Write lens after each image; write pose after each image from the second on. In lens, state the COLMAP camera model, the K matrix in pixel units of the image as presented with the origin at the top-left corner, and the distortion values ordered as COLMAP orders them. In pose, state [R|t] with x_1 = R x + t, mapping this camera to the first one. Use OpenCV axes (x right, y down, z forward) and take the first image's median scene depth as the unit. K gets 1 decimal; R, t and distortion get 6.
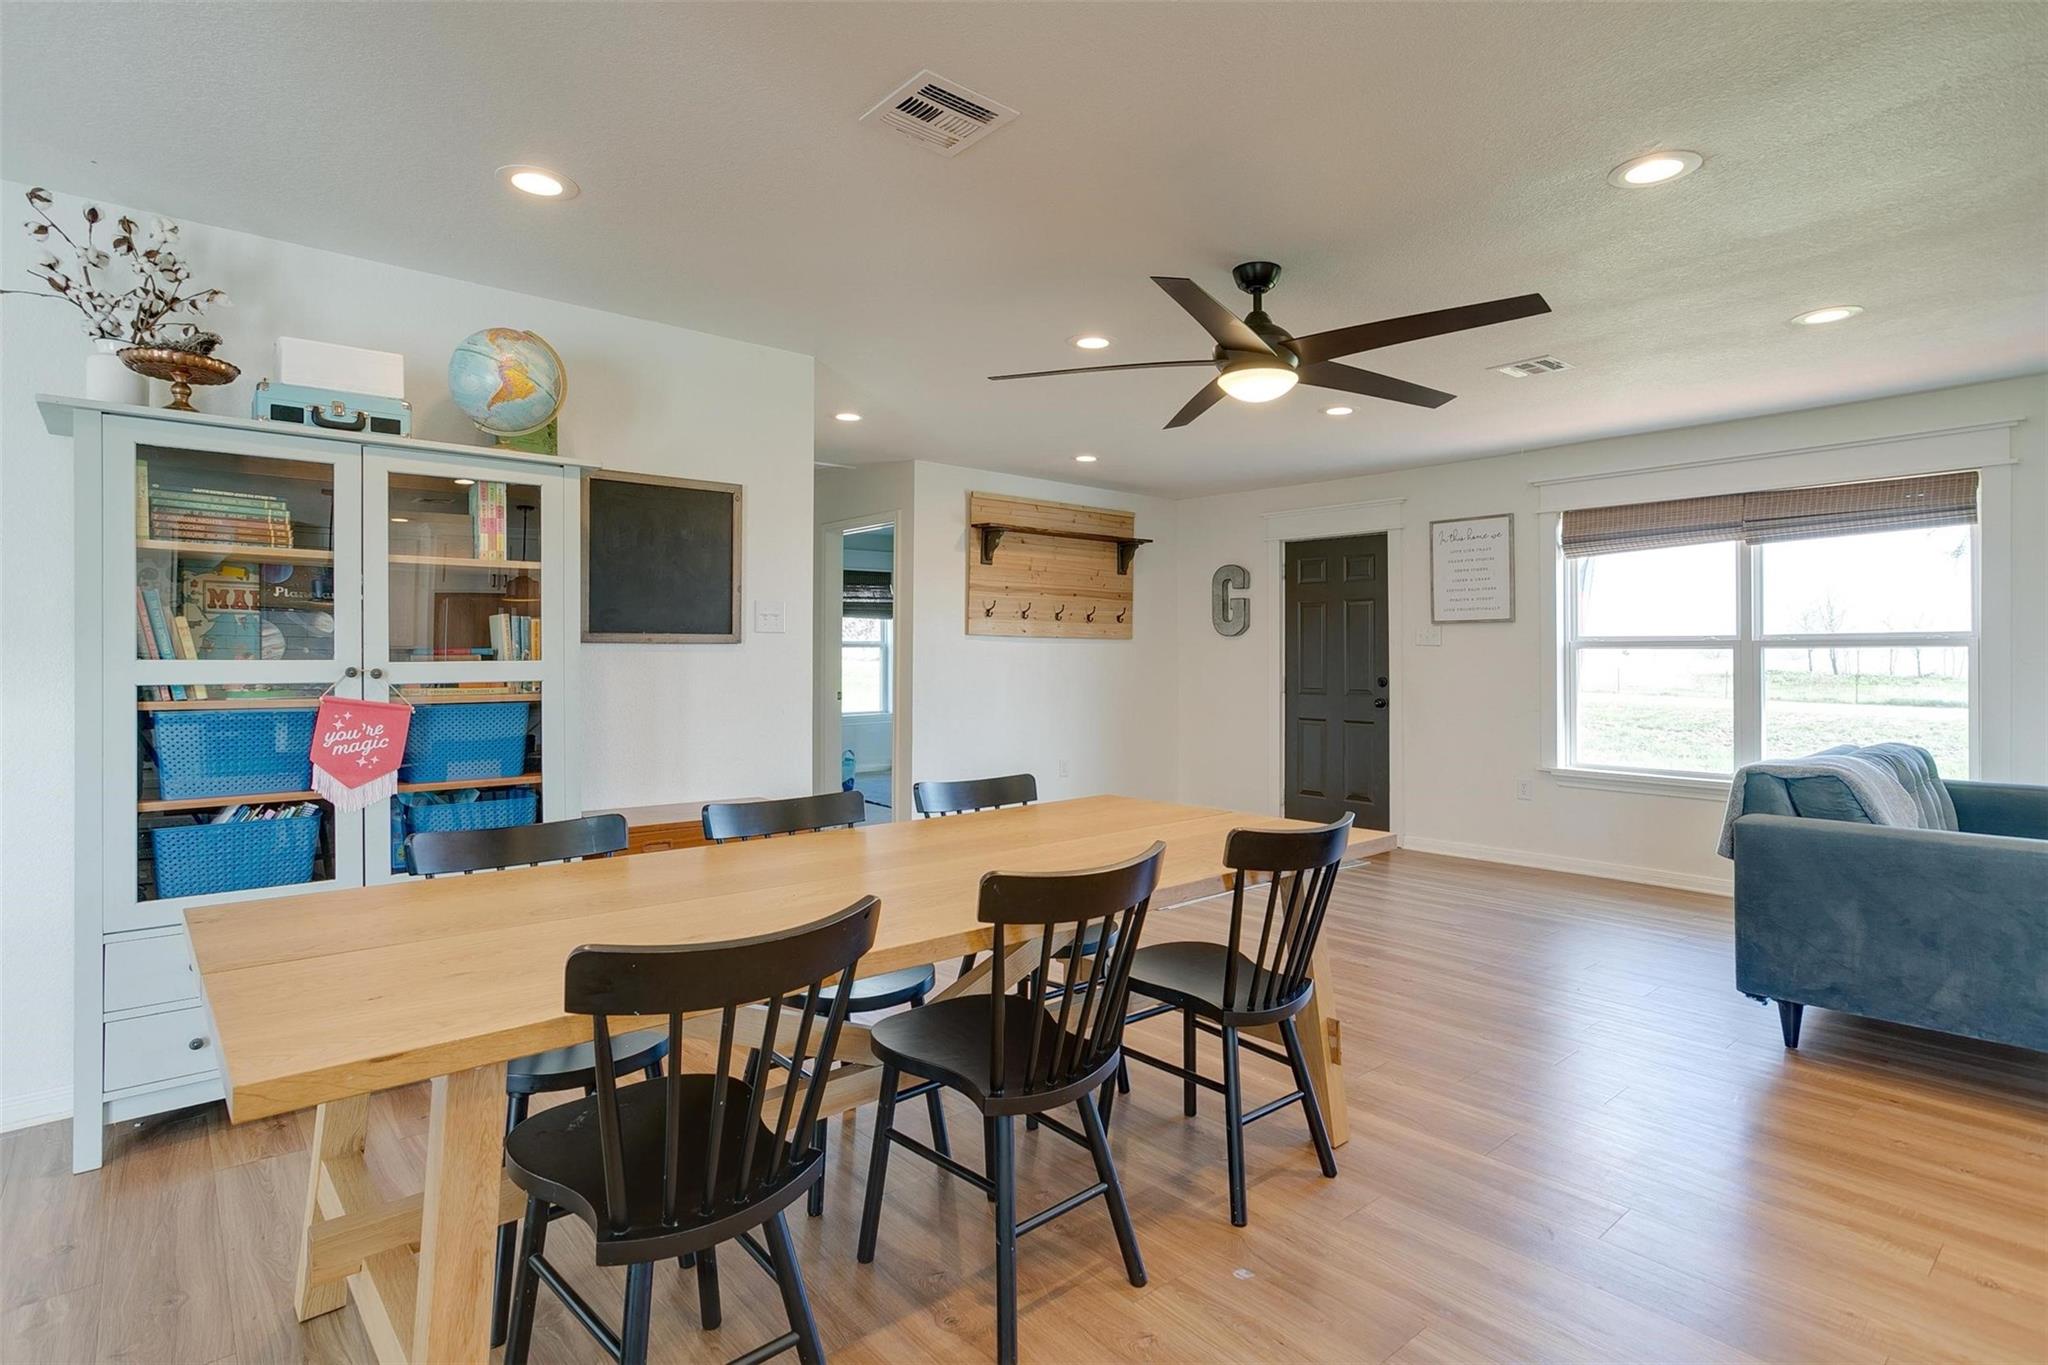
lens RADIAL K [[1037.7, 0, 1018.8], [0, 1037.7, 660.5], [0, 0, 1]] dist [-0.056317, 0.042012]
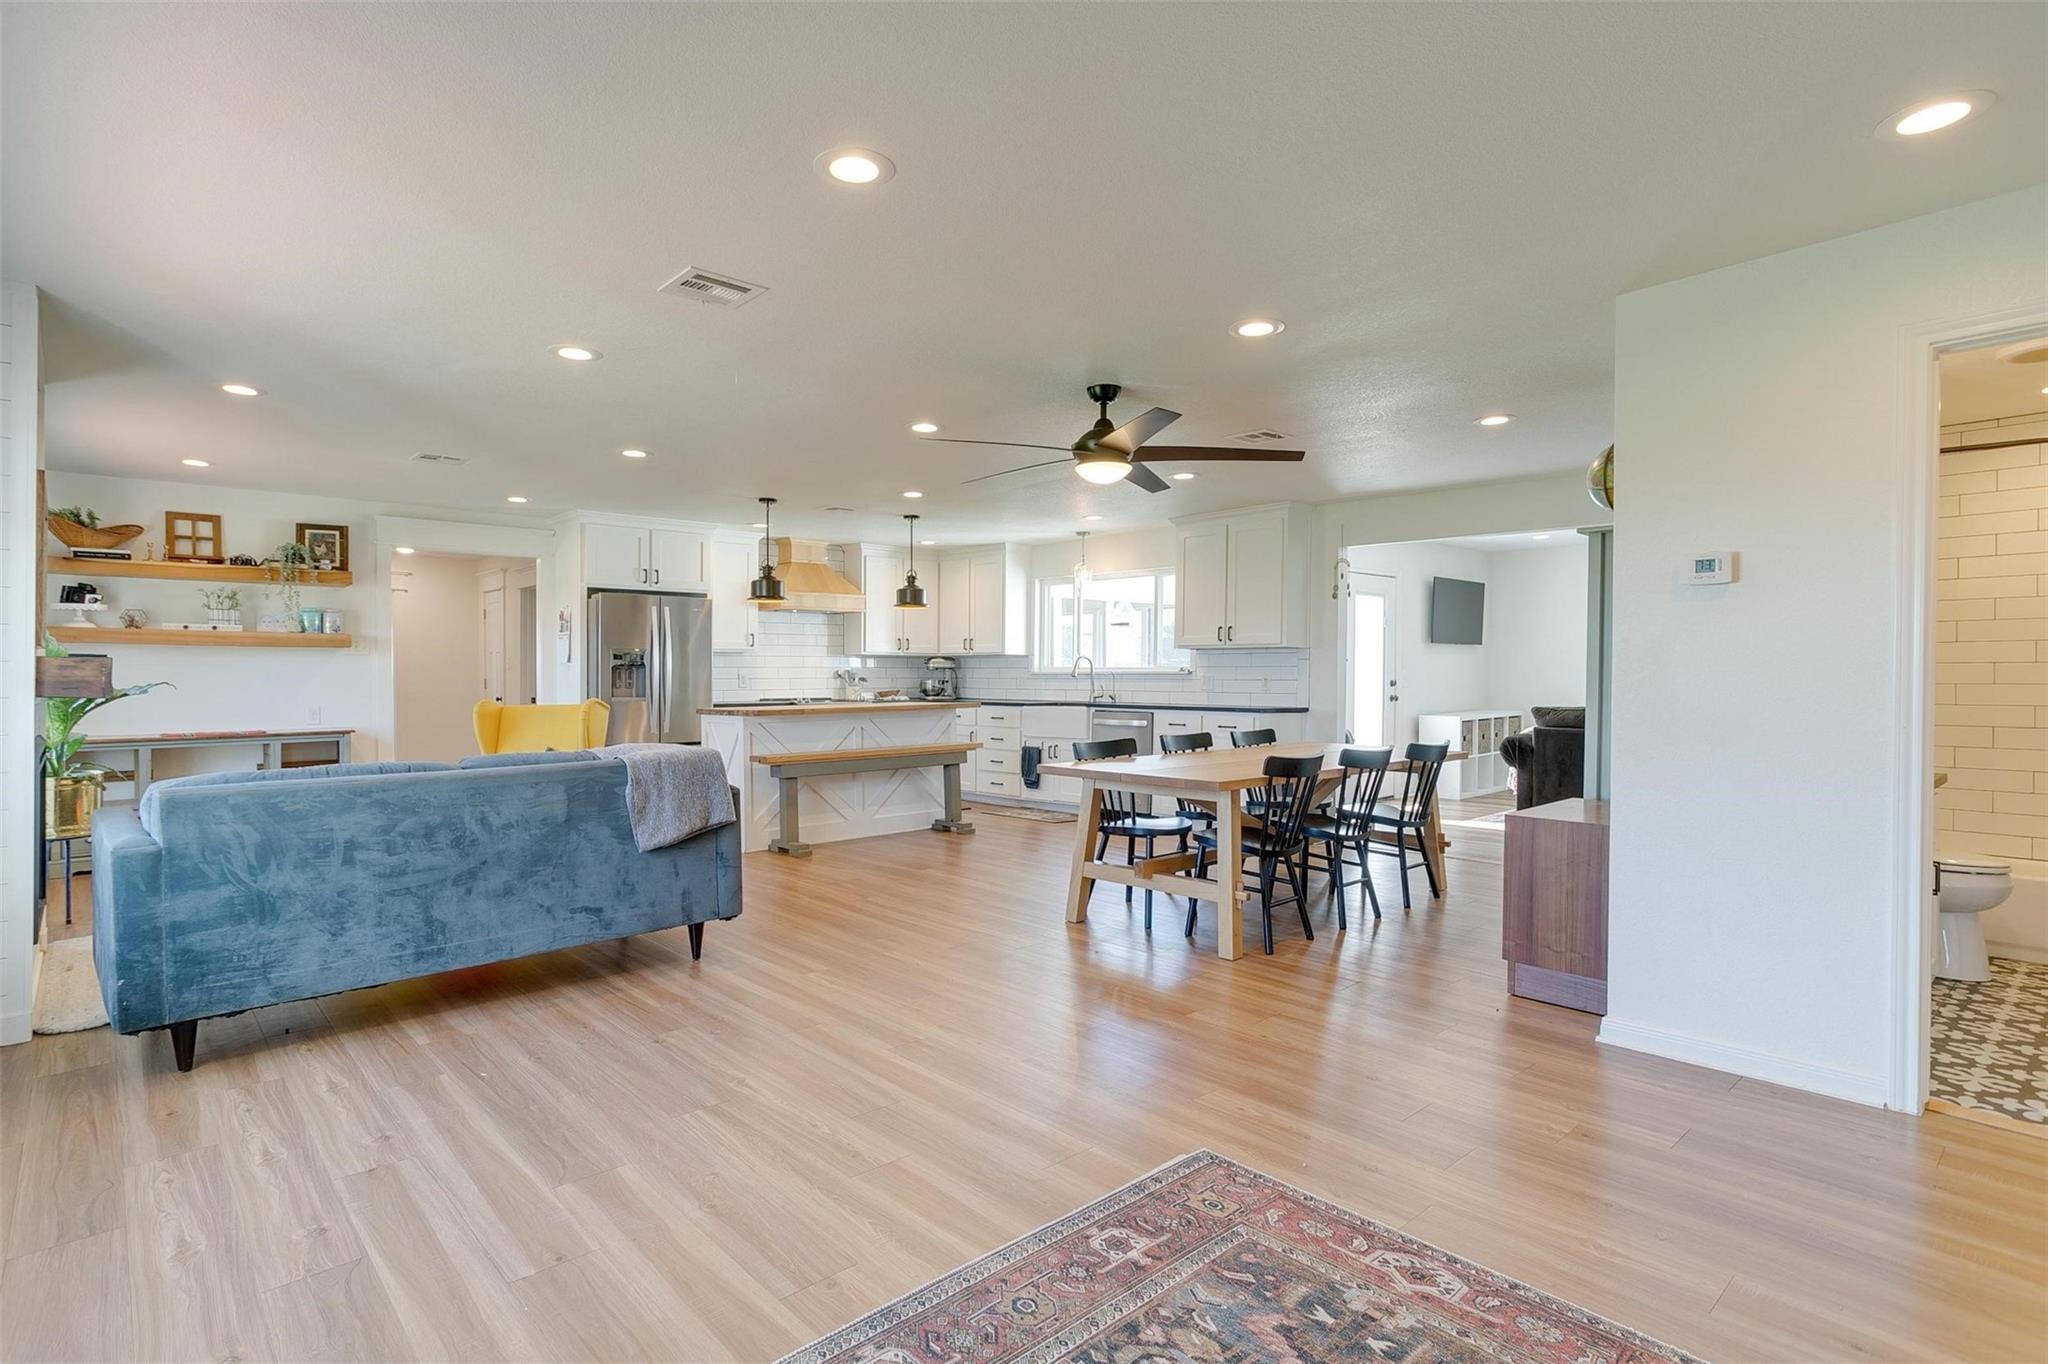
lens RADIAL K [[1017.3, 0, 1004.2], [0, 1017.3, 680.3], [0, 0, 1]] dist [0.000747, 0.000018]
pose [[-0.999737, -0.005795, -0.022173, 0.348844], [-0.006043, 0.999920, 0.011115, -0.000045], [0.022107, 0.011246, -0.999692, 2.098723]]
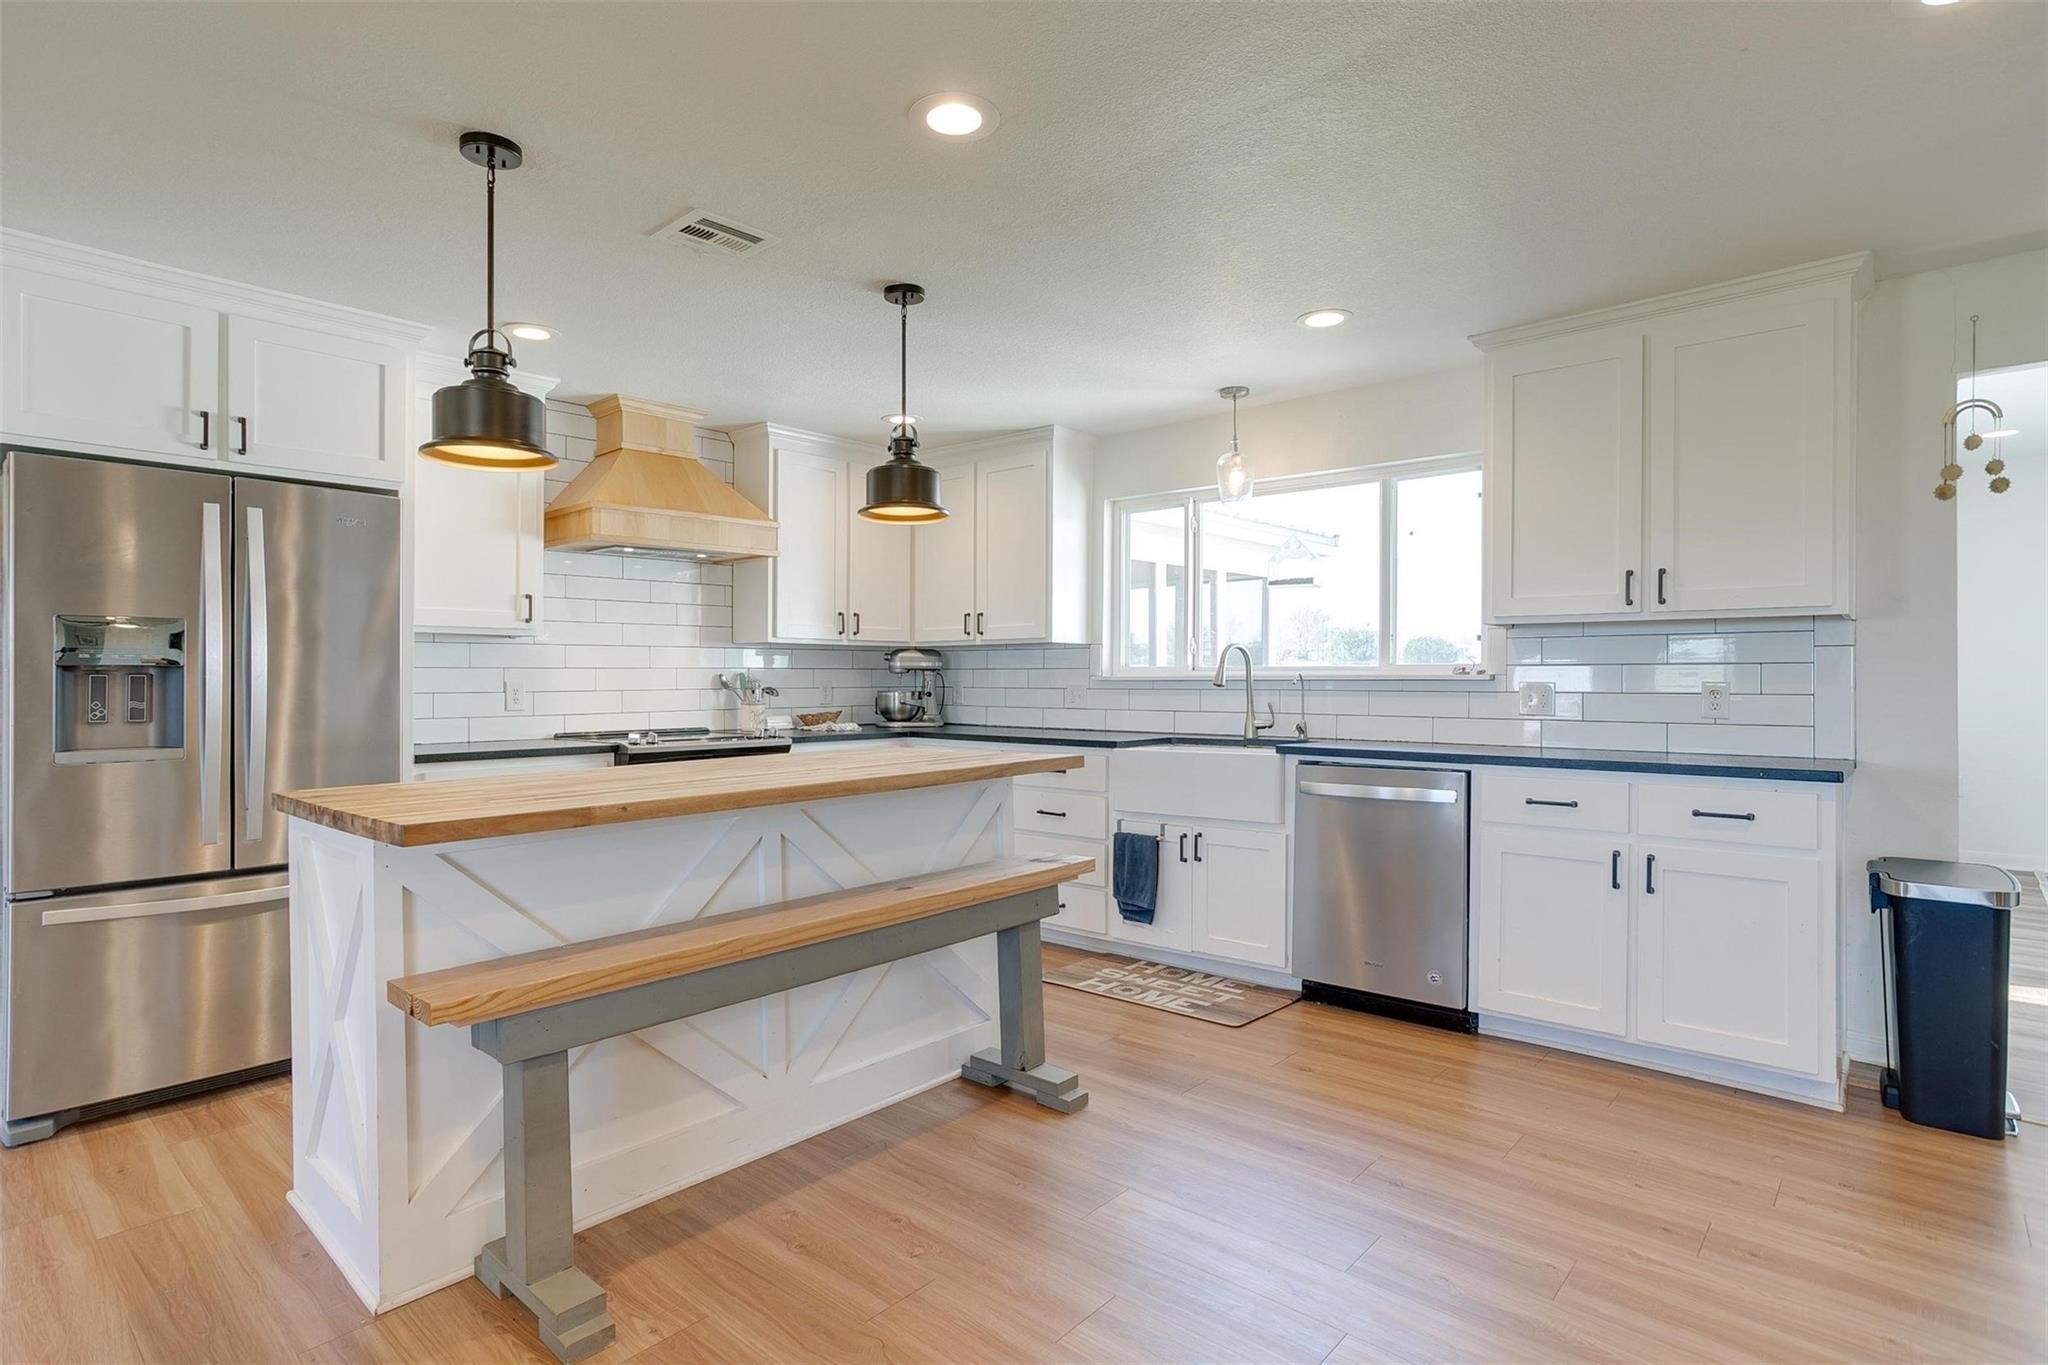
lens RADIAL K [[1027.1, 0, 1011.3], [0, 1027.1, 670.9], [0, 0, 1]] dist [-0.042534, 0.029443]
pose [[-0.991718, -0.003648, -0.128379, 0.525930], [-0.003652, 0.999993, -0.000207, 0.001149], [0.128379, 0.000263, -0.991725, 0.757832]]
